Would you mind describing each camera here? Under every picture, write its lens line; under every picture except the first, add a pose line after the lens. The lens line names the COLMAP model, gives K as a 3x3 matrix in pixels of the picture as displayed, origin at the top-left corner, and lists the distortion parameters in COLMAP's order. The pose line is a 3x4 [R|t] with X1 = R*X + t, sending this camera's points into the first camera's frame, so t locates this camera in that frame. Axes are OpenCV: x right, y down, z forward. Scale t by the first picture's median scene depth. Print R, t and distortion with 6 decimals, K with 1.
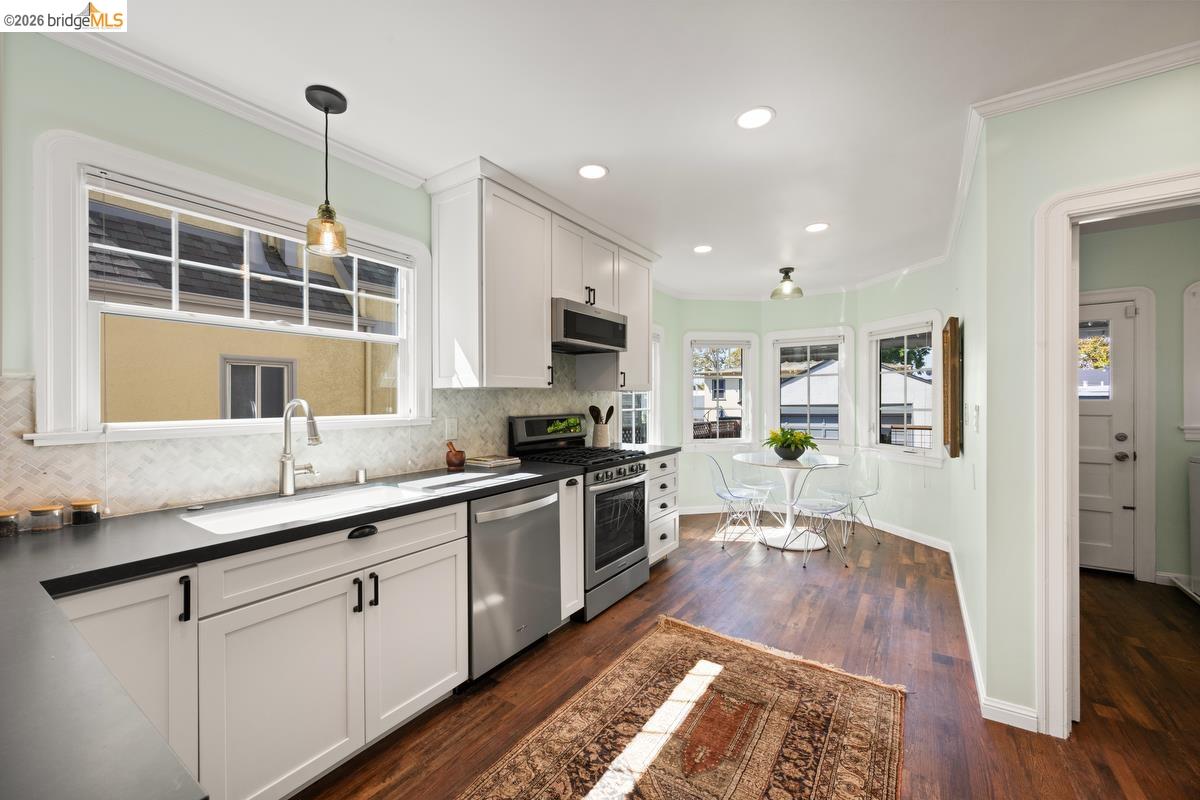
lens RADIAL K [[476.9, 0, 590.8], [0, 476.9, 400.0], [0, 0, 1]] dist [-0.002805, 0.000991]
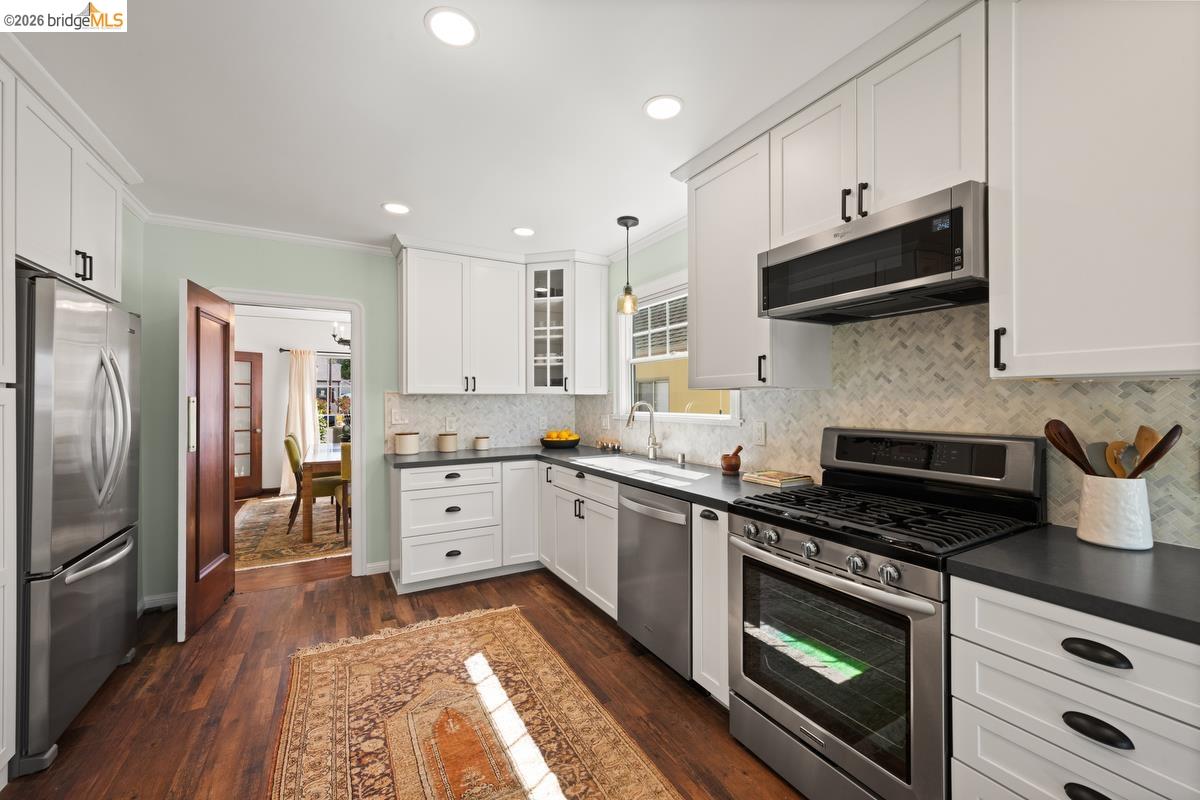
lens RADIAL K [[476.9, 0, 604.0], [0, 476.9, 399.1], [0, 0, 1]] dist [-0.002805, 0.000991]
pose [[-0.440994, 0.000761, -0.897510, 0.859936], [0.003577, 0.999993, -0.000910, -0.008653], [0.897503, -0.003612, -0.440994, 1.455712]]
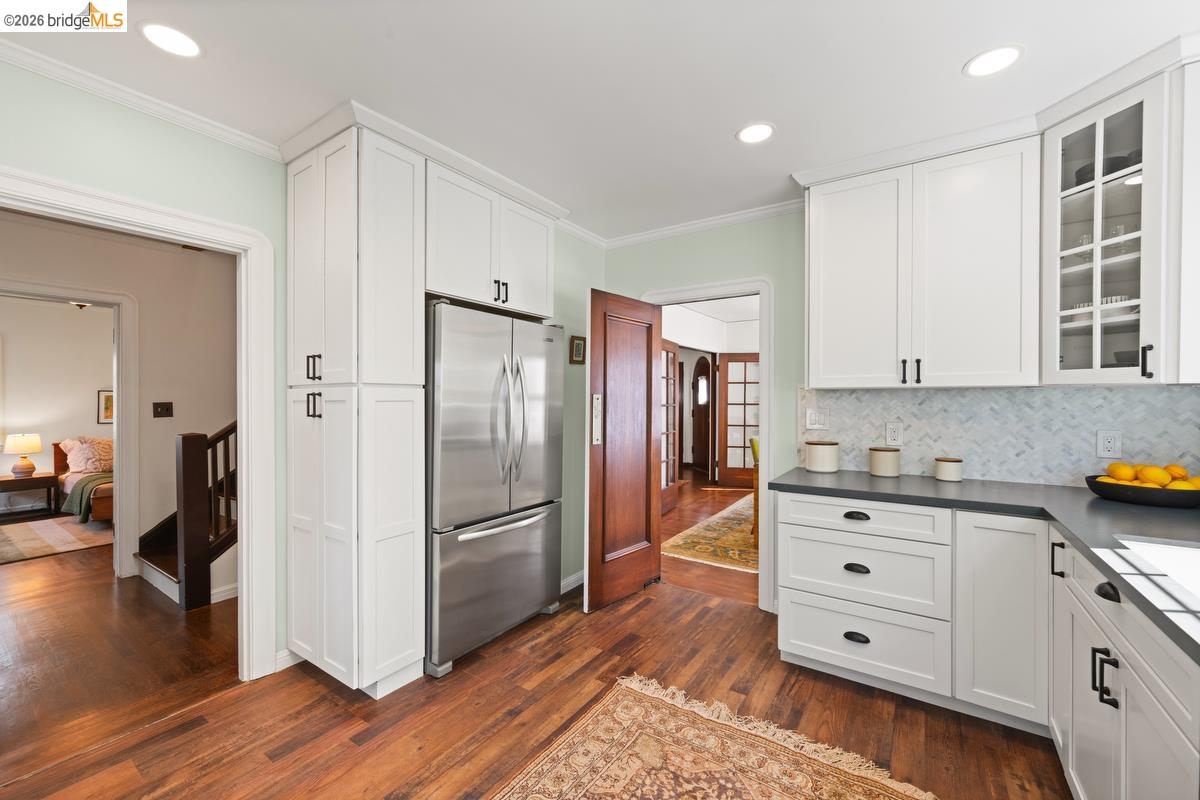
lens RADIAL K [[476.9, 0, 595.1], [0, 476.9, 400.7], [0, 0, 1]] dist [-0.002805, 0.000991]
pose [[-0.999958, 0.002553, -0.008794, 0.250720], [0.002508, 0.999983, 0.005183, -0.008451], [0.008807, 0.005161, -0.999948, 1.317946]]
